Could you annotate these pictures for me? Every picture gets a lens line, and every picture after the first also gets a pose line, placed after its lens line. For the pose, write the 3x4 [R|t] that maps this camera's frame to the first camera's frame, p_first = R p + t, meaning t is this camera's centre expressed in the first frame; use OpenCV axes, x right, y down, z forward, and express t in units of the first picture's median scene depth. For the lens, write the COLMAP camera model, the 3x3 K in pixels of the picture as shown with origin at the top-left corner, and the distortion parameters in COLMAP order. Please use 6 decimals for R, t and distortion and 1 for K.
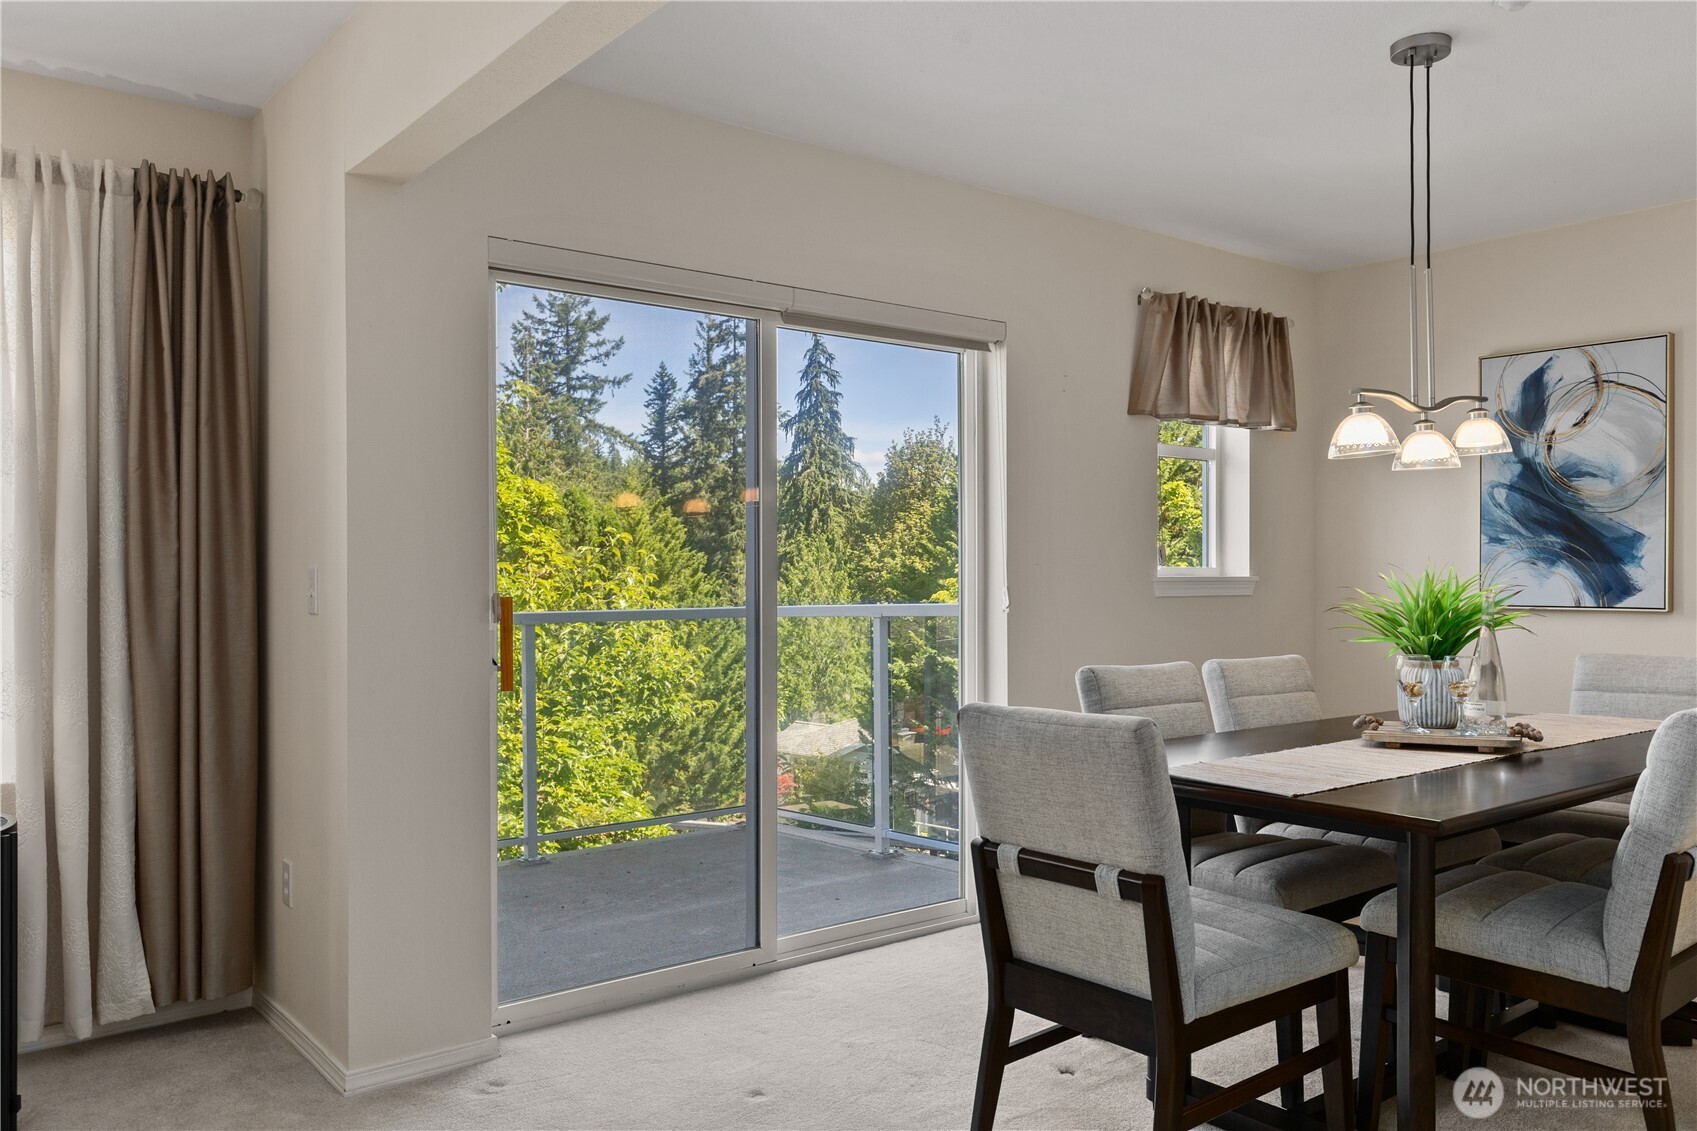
lens RADIAL K [[1303.6, 0, 839.2], [0, 1303.6, 579.7], [0, 0, 1]] dist [0.004970, -0.014882]
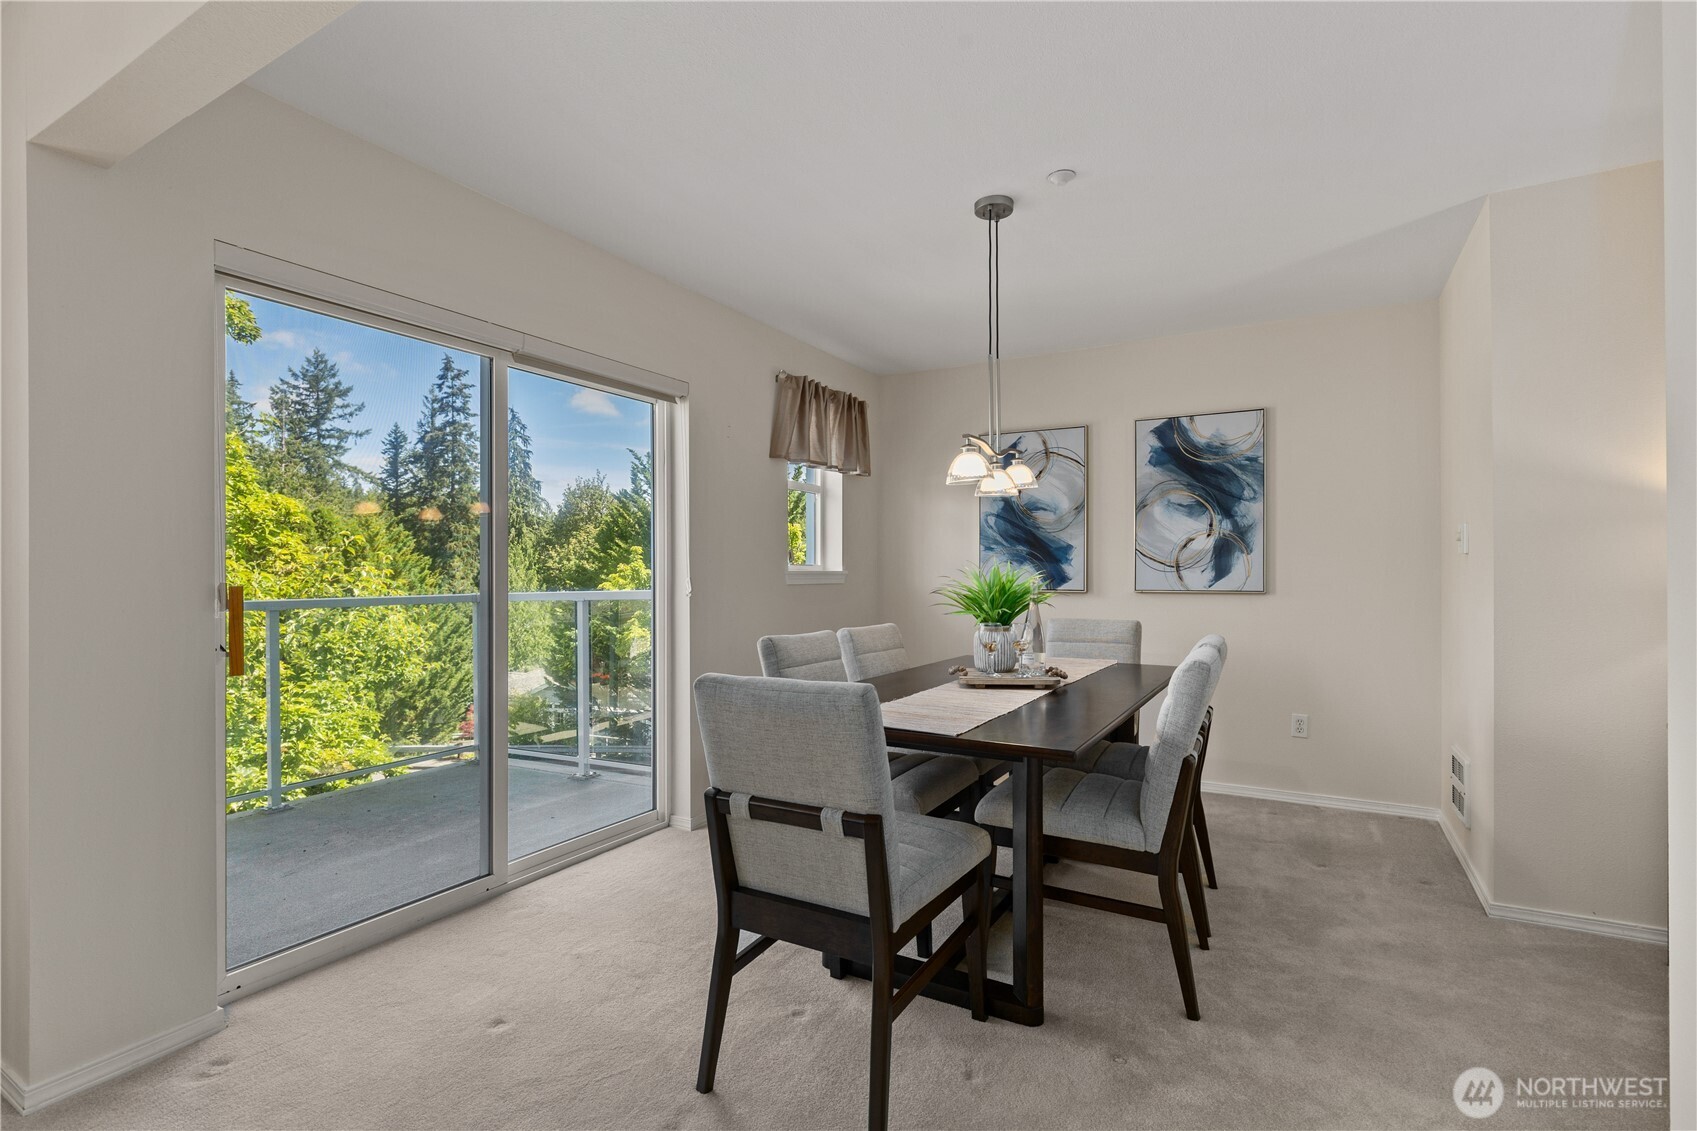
lens RADIAL K [[800.9, 0, 848.3], [0, 800.9, 573.8], [0, 0, 1]] dist [-0.000383, -0.000017]
pose [[0.928775, 0.000794, 0.370644, -0.023448], [0.000131, 0.999997, -0.002471, 0.003096], [-0.370645, 0.002344, 0.928772, 0.143888]]
